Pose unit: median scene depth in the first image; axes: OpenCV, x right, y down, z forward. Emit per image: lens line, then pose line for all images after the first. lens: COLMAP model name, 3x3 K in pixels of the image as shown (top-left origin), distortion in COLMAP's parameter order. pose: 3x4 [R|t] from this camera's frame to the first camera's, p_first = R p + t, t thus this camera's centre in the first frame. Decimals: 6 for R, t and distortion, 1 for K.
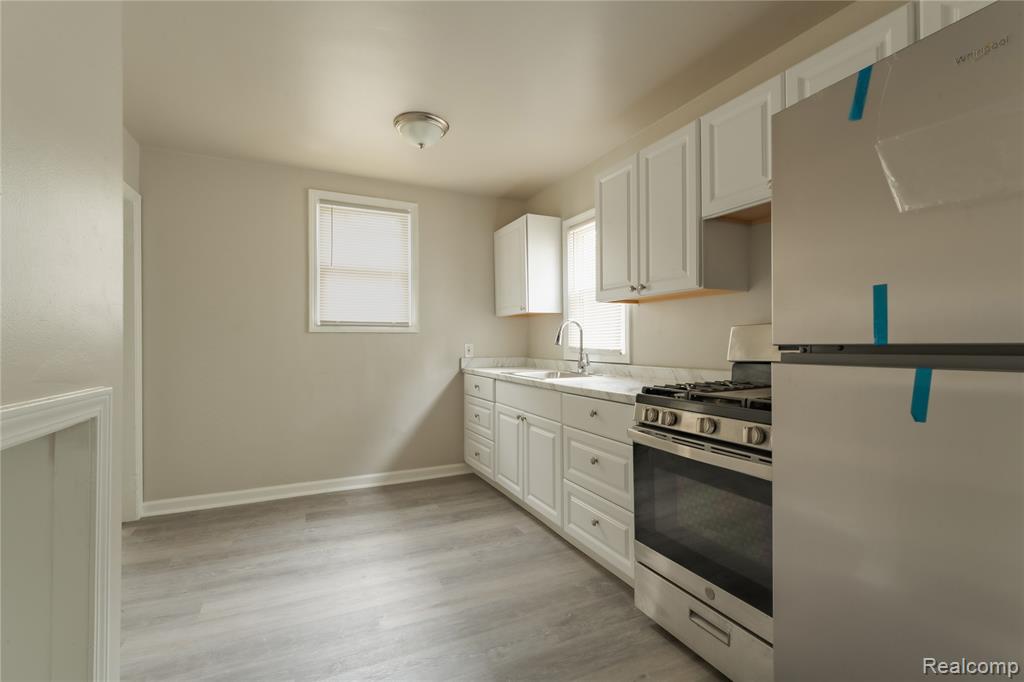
lens RADIAL K [[465.6, 0, 512.7], [0, 465.6, 340.0], [0, 0, 1]] dist [0.001620, -0.001632]
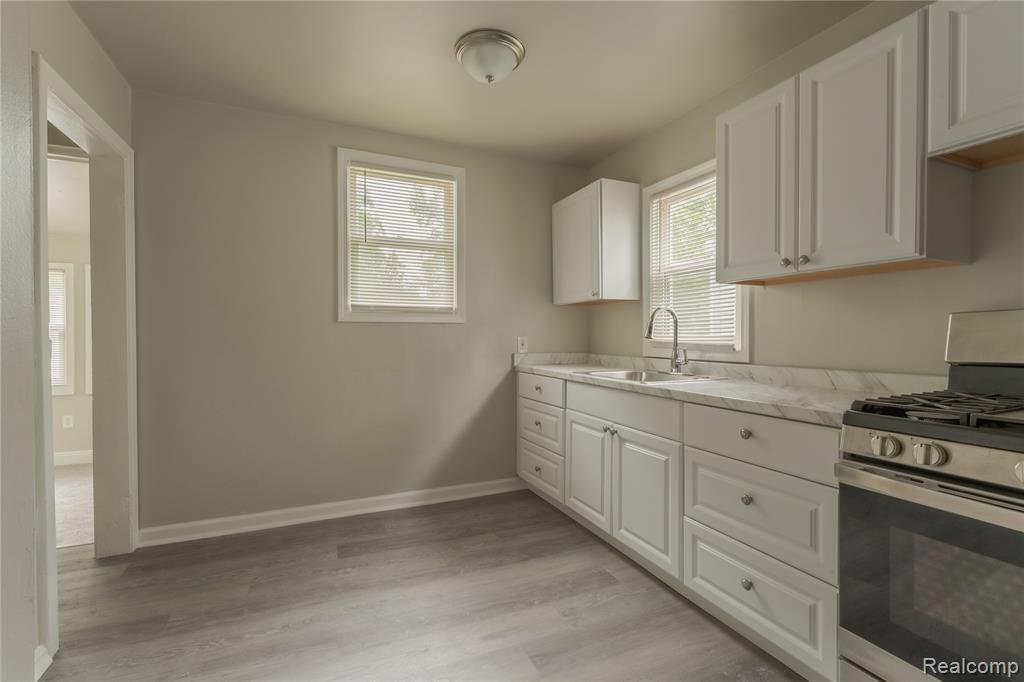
lens RADIAL K [[465.6, 0, 510.3], [0, 465.6, 340.8], [0, 0, 1]] dist [0.001620, -0.001632]
pose [[0.999797, 0.005572, -0.019348, -0.141767], [-0.005268, 0.999862, 0.015754, 0.003732], [0.019433, -0.015649, 0.999689, 0.221038]]
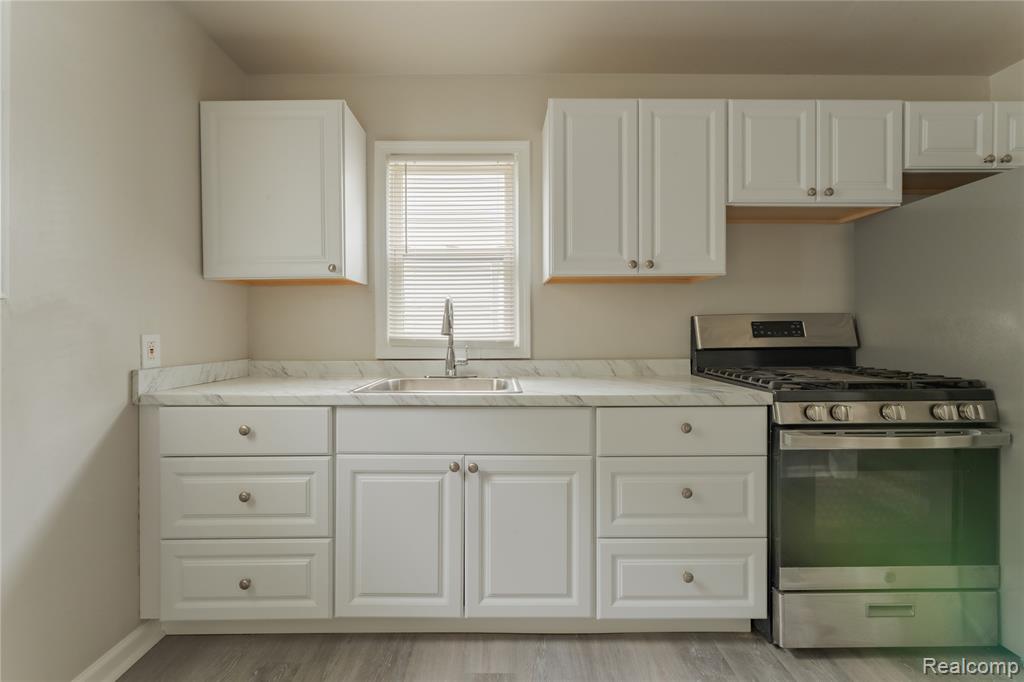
lens RADIAL K [[412.2, 0, 505.3], [0, 412.2, 330.7], [0, 0, 1]] dist [-0.002637, 0.000243]
pose [[0.420611, 0.004408, 0.907230, -0.420059], [-0.001726, 0.999990, -0.004058, 0.007237], [-0.907239, 0.000141, 0.420615, 0.783881]]
